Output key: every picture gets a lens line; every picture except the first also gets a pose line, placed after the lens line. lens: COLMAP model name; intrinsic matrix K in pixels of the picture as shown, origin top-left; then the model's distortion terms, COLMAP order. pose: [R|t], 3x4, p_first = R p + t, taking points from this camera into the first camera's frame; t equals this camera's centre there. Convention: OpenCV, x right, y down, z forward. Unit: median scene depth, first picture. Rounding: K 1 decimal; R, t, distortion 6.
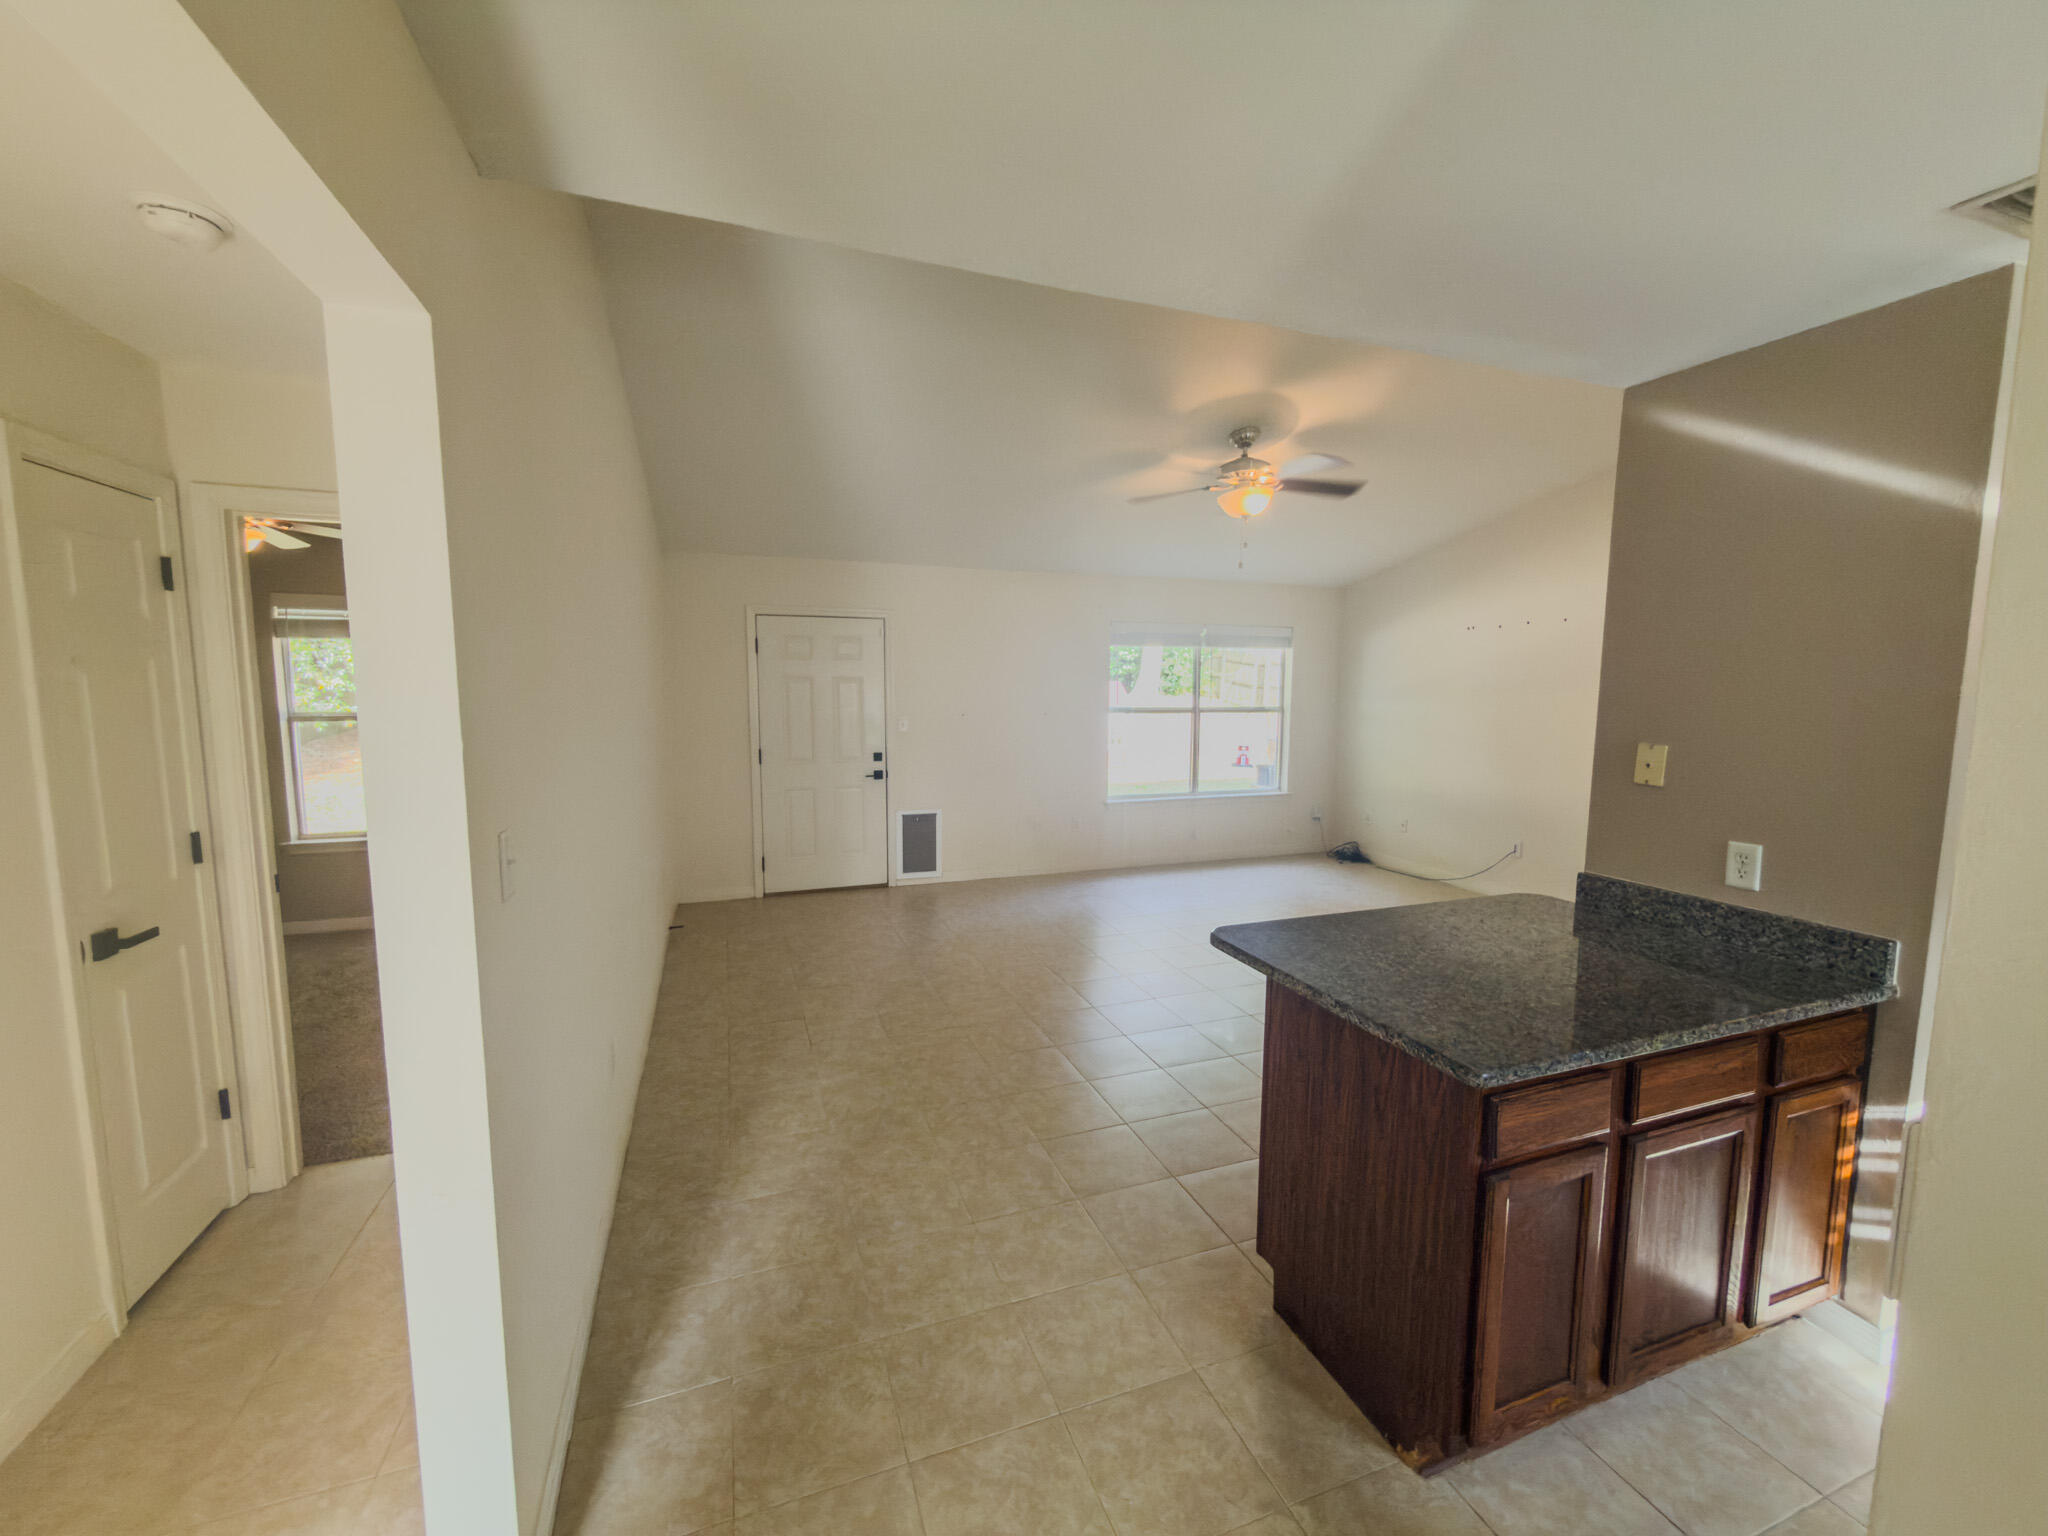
lens RADIAL K [[815.8, 0, 1027.4], [0, 815.8, 764.7], [0, 0, 1]] dist [-0.001393, -0.000723]
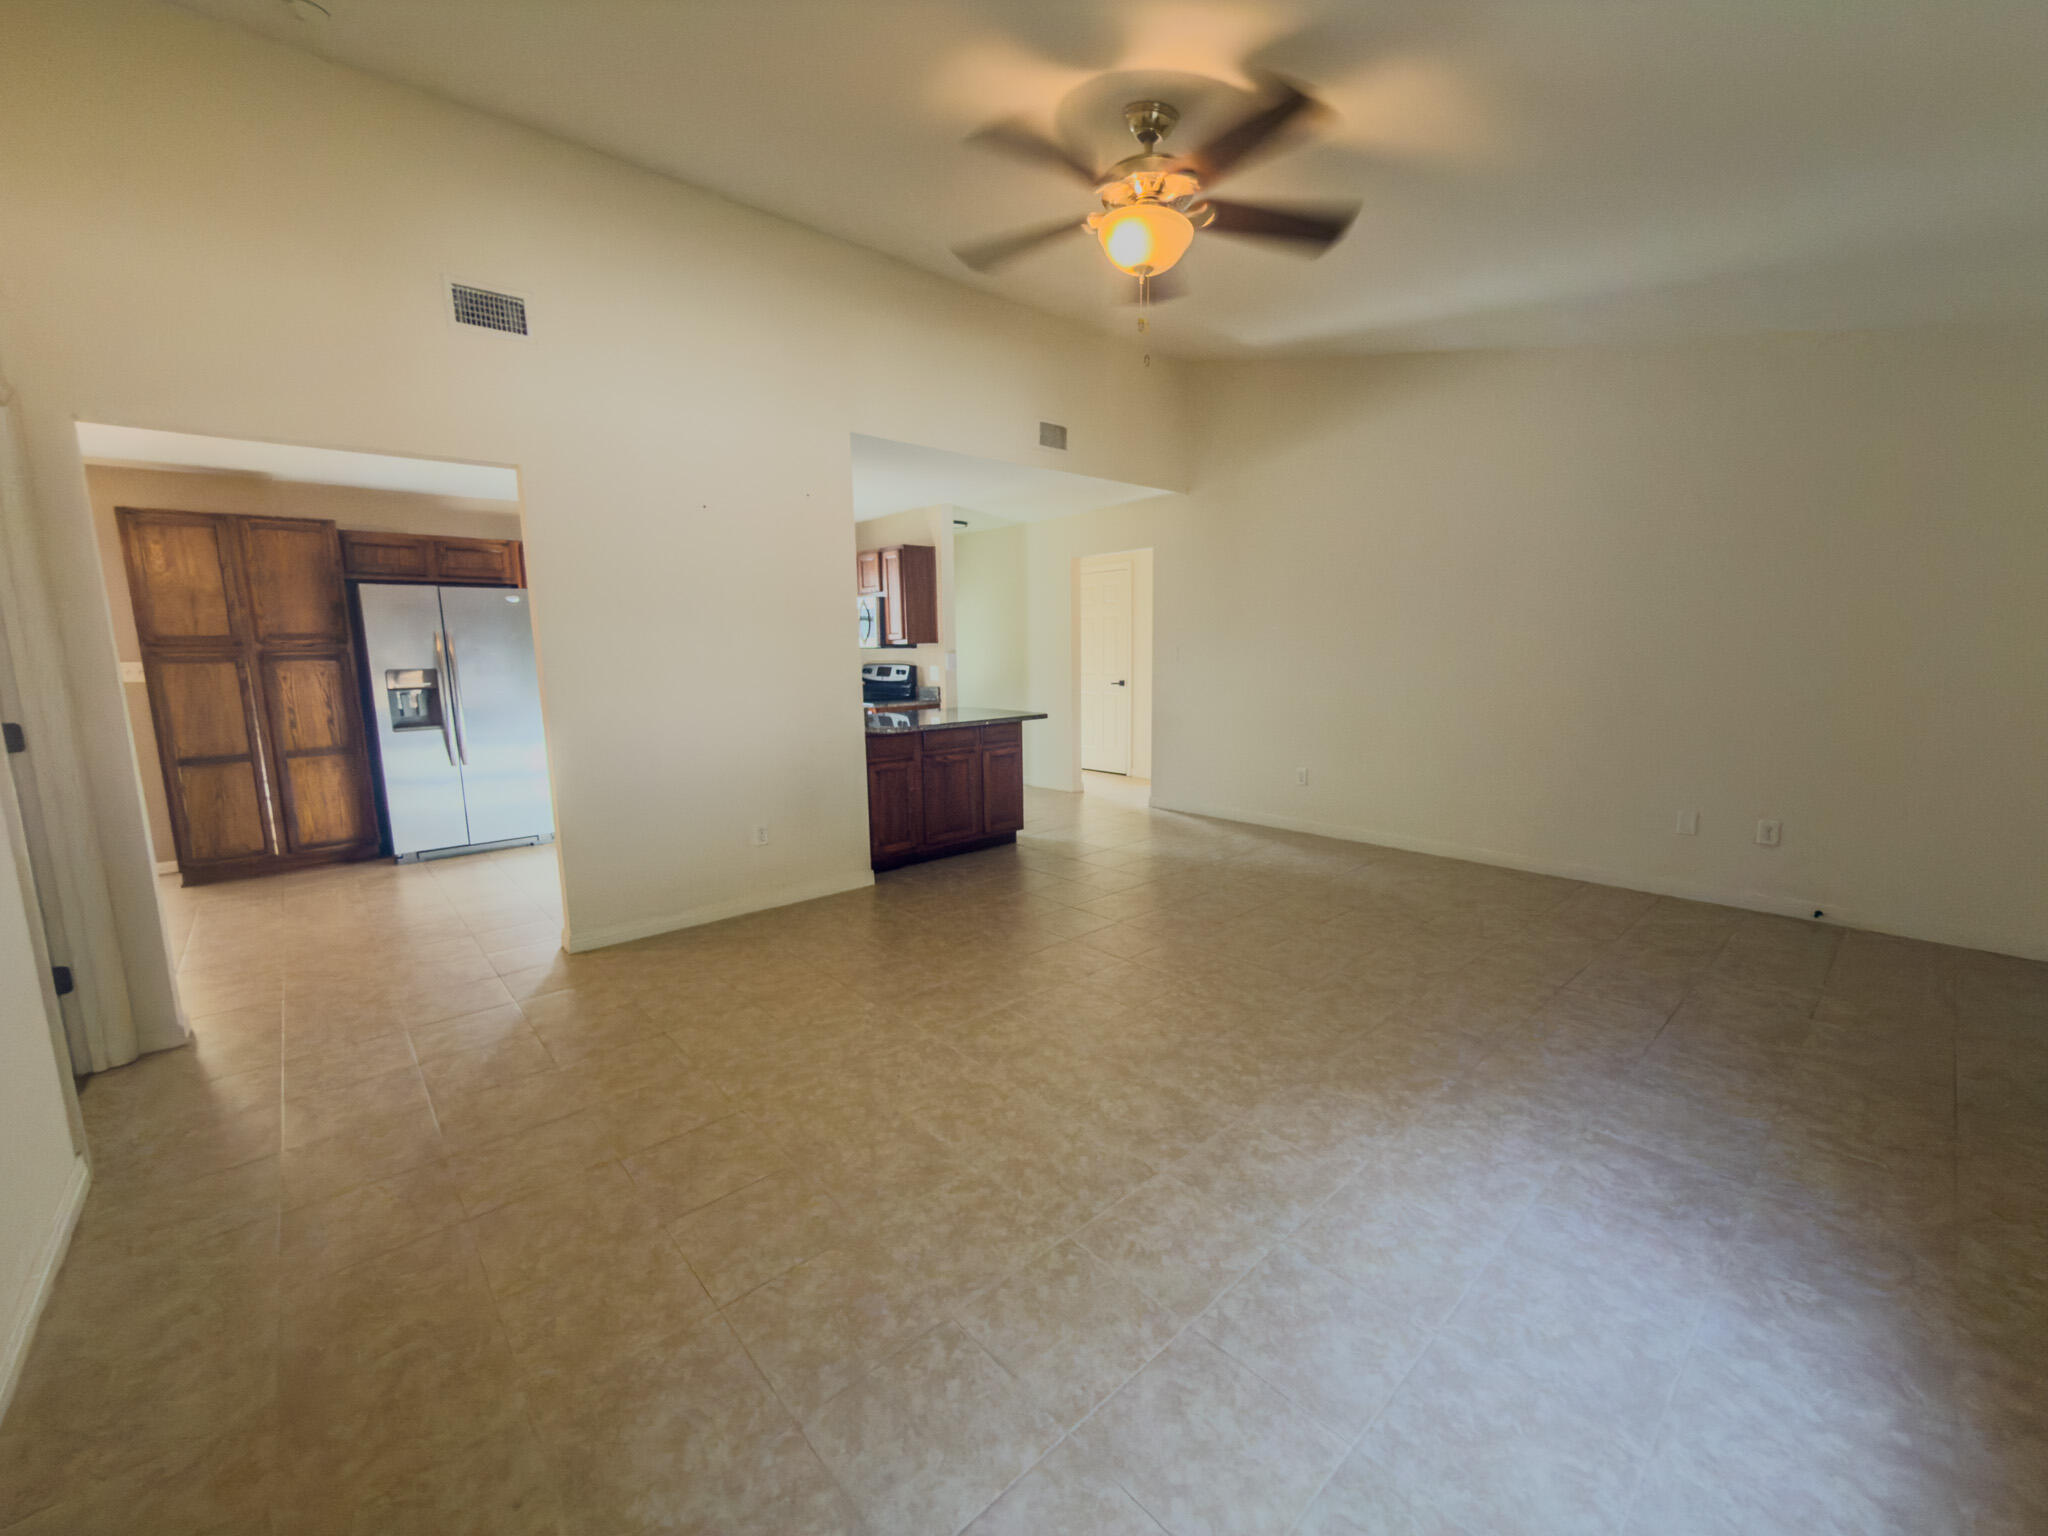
lens RADIAL K [[819.8, 0, 1028.4], [0, 819.8, 767.9], [0, 0, 1]] dist [-0.000199, 0.000010]
pose [[-0.929493, 0.061458, -0.363684, 0.414924], [-0.029418, 0.970527, 0.239191, -0.074281], [0.367665, 0.233025, -0.900290, 1.134622]]
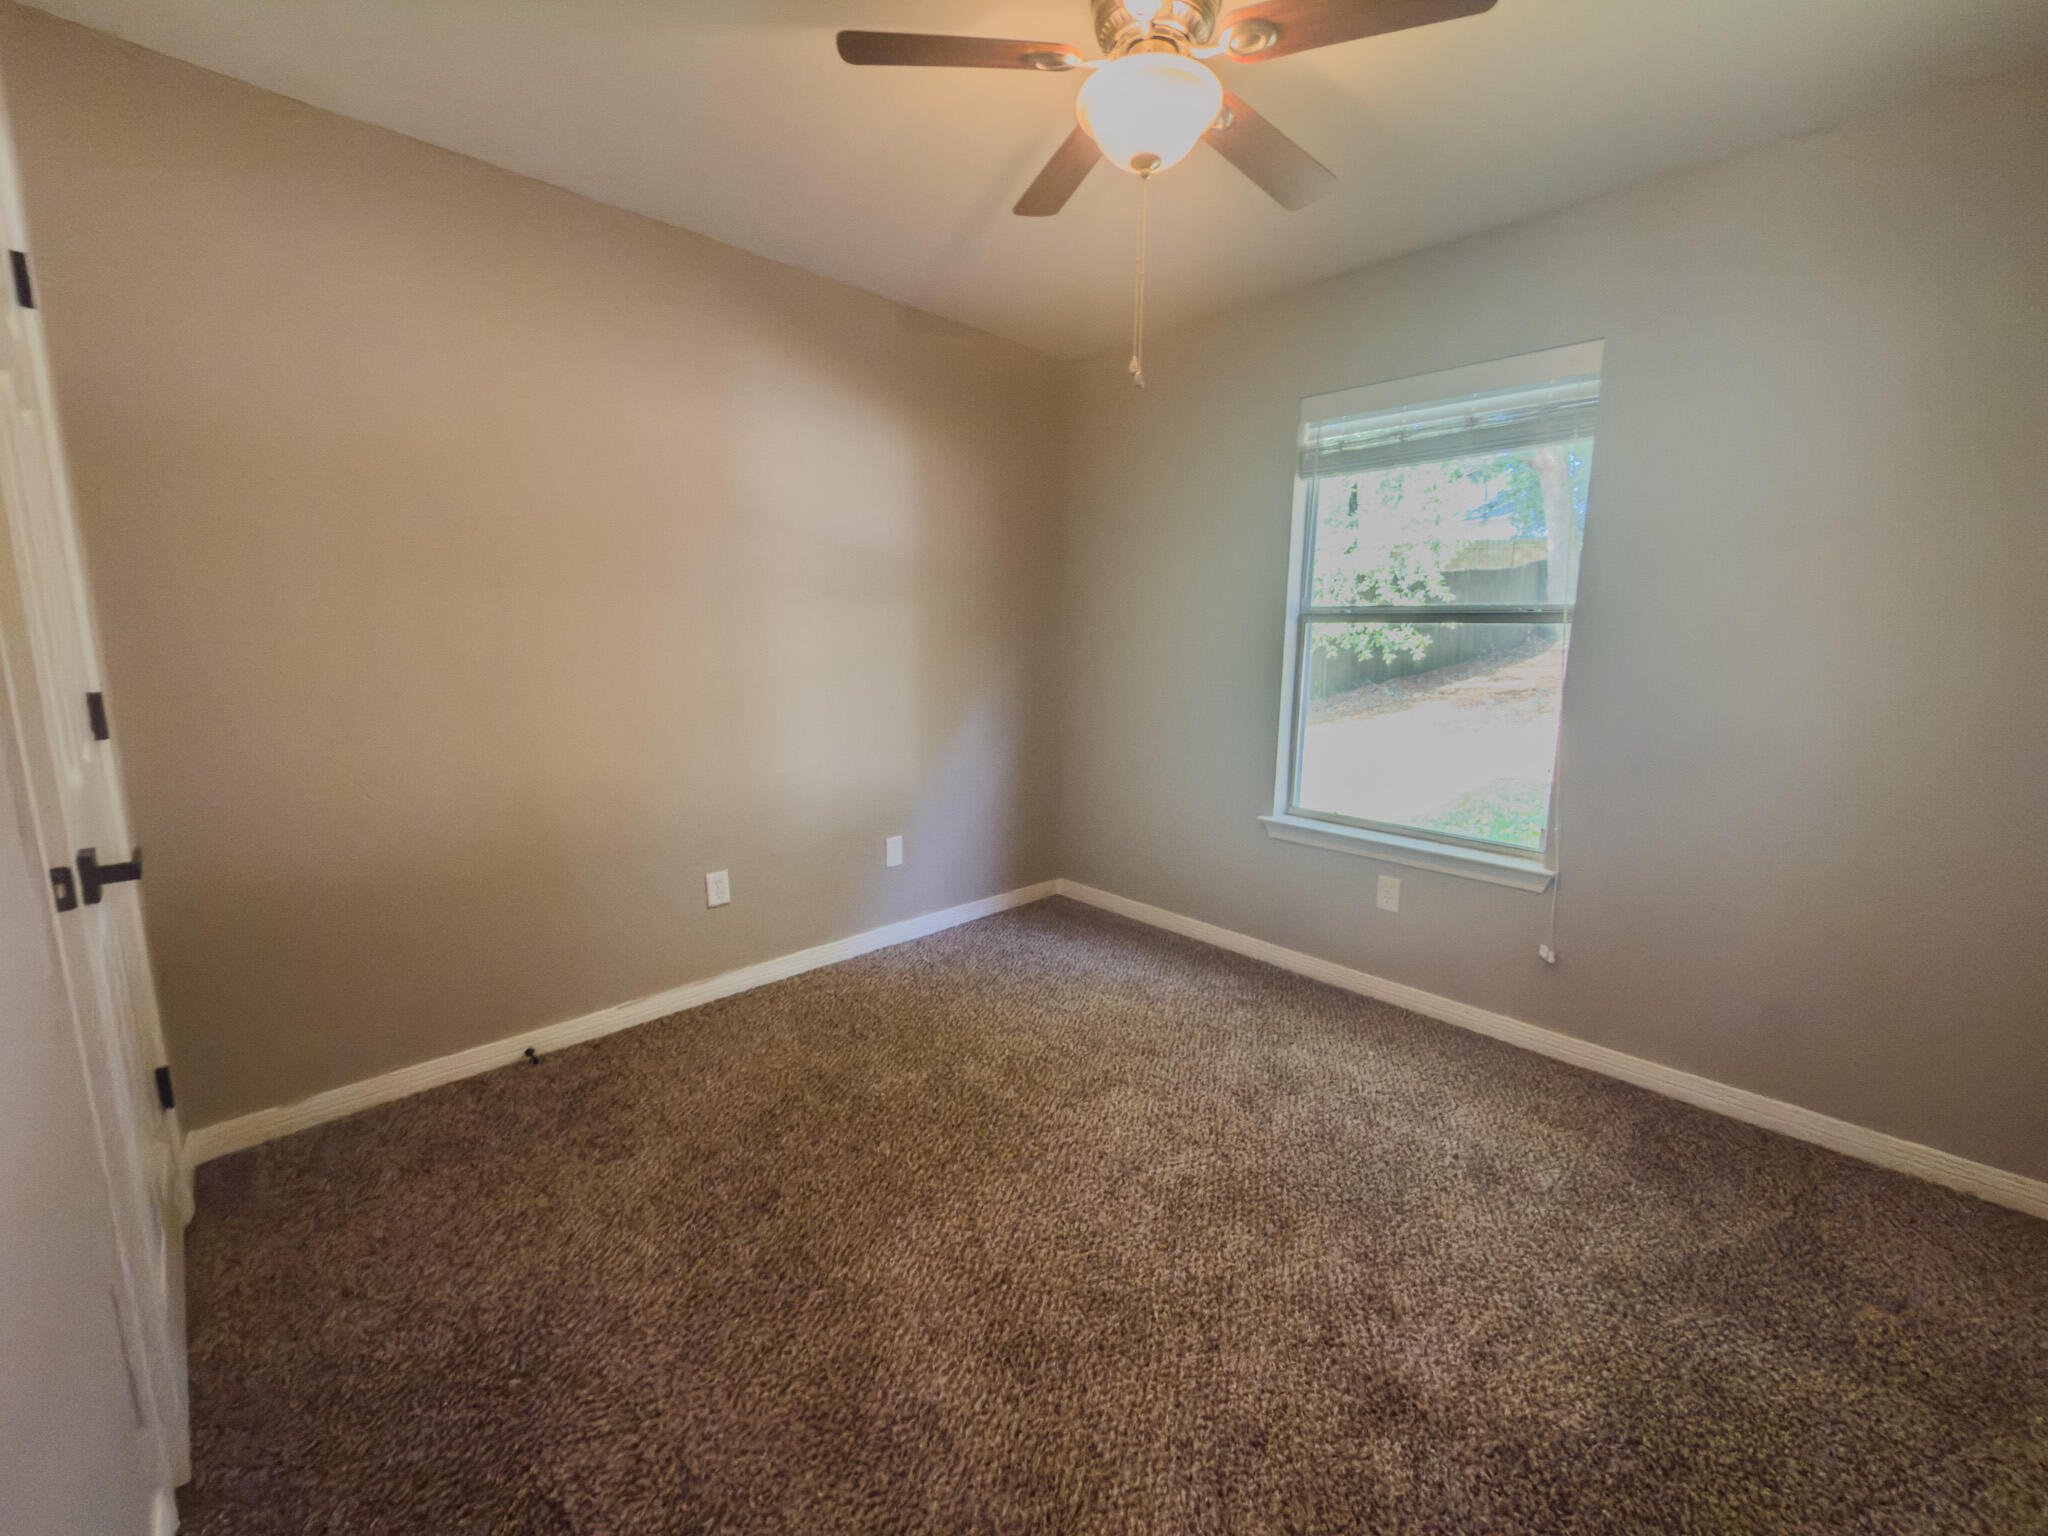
lens RADIAL K [[819.8, 0, 1028.4], [0, 819.8, 767.9], [0, 0, 1]] dist [-0.000199, 0.000010]
pose [[0.401671, 0.150419, -0.903346, -0.339357], [-0.101071, 0.987674, 0.119520, 0.001923], [0.910190, 0.043295, 0.411923, 0.459930]]
